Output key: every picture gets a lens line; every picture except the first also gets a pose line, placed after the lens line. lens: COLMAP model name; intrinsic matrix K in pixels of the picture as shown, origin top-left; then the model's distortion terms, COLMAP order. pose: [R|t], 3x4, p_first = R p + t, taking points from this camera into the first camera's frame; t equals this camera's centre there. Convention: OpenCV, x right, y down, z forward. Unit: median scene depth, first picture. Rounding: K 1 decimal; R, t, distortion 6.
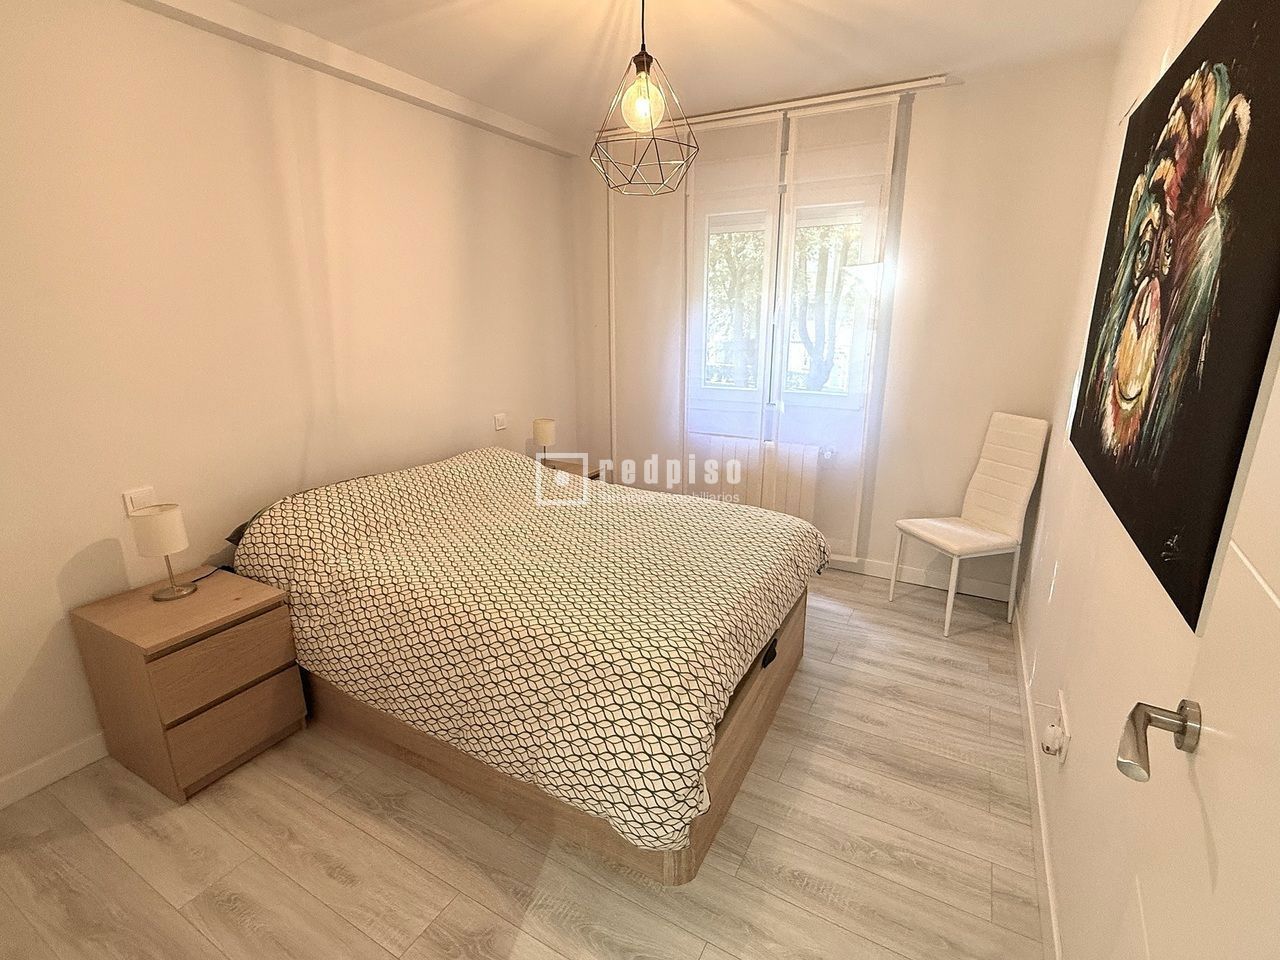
lens RADIAL K [[596.3, 0, 640.0], [0, 596.3, 480.0], [0, 0, 1]] dist [0.000086, 0.000007]
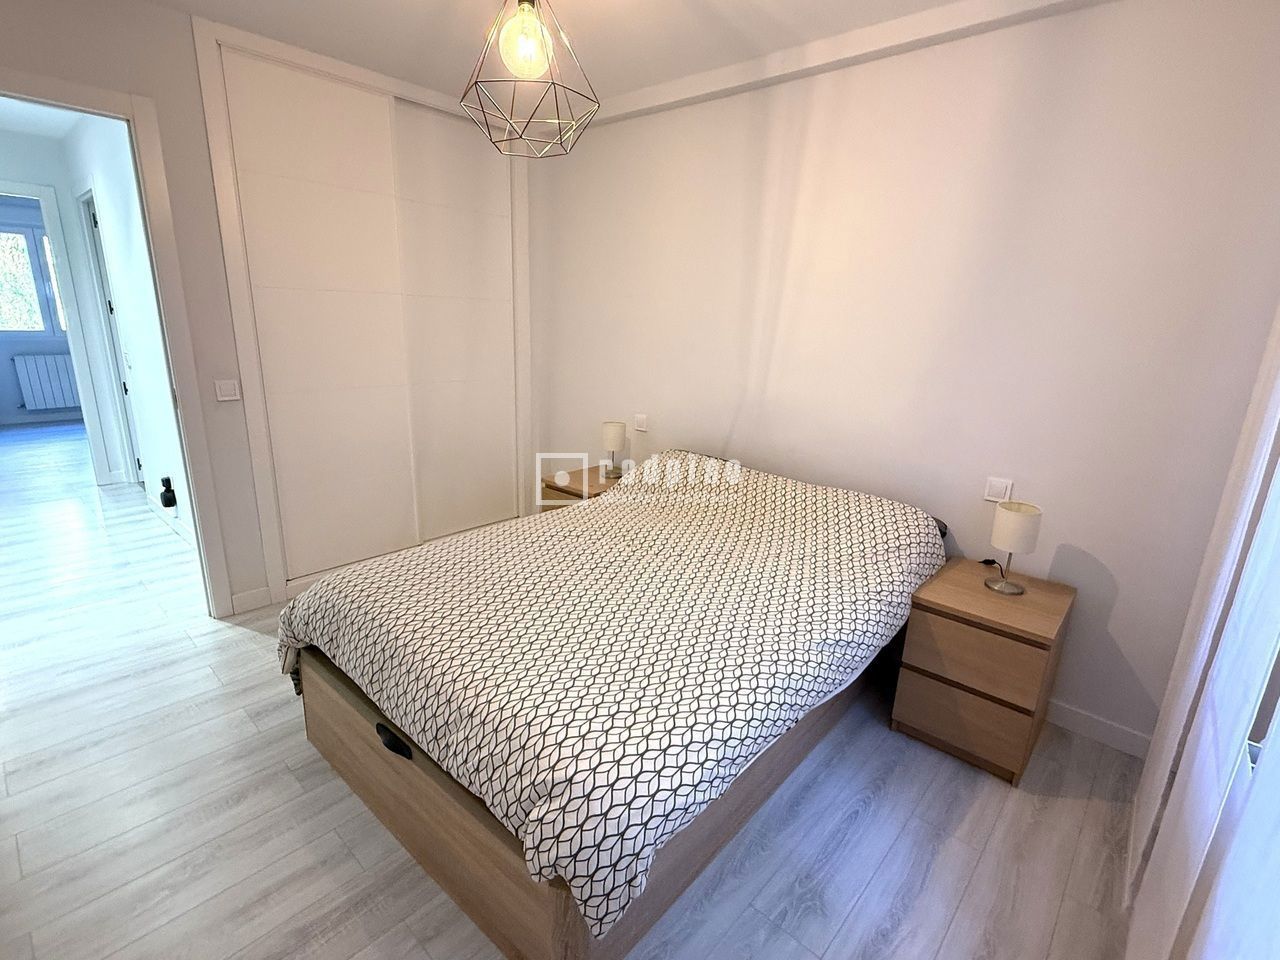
lens RADIAL K [[612.3, 0, 640.0], [0, 612.3, 480.0], [0, 0, 1]] dist [-0.000017, -0.000077]
pose [[-0.218722, 0.251040, -0.942942, 0.829601], [-0.295944, 0.903758, 0.309255, -0.356314], [0.929827, 0.346699, -0.123377, 1.317641]]
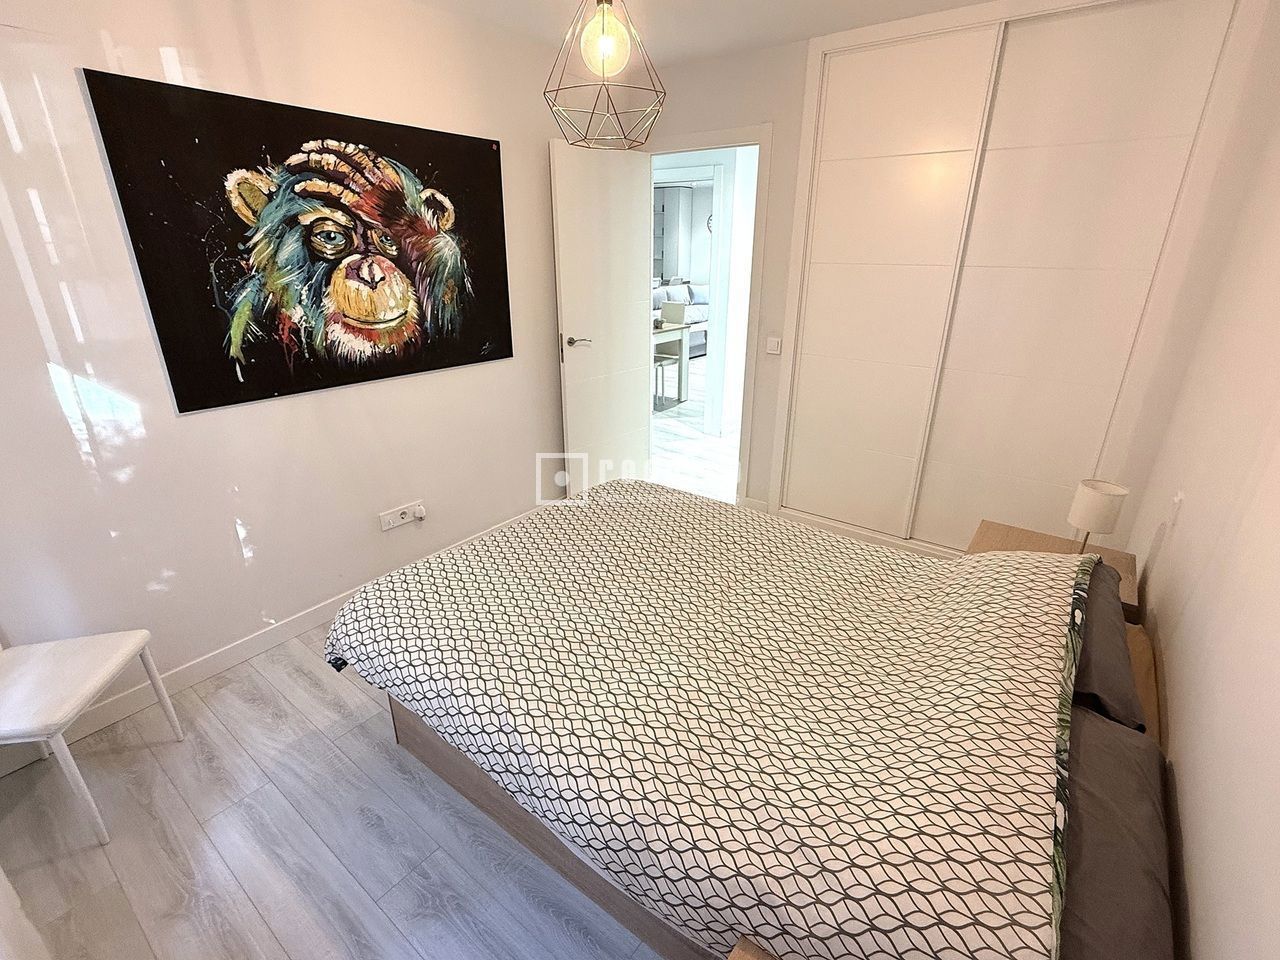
lens RADIAL K [[596.3, 0, 640.0], [0, 596.3, 480.0], [0, 0, 1]] dist [0.000086, 0.000007]
pose [[-0.989630, -0.051197, 0.134204, -0.174061], [0.040410, 0.797348, 0.602165, -0.580823], [-0.137836, 0.601344, -0.787011, 1.856466]]
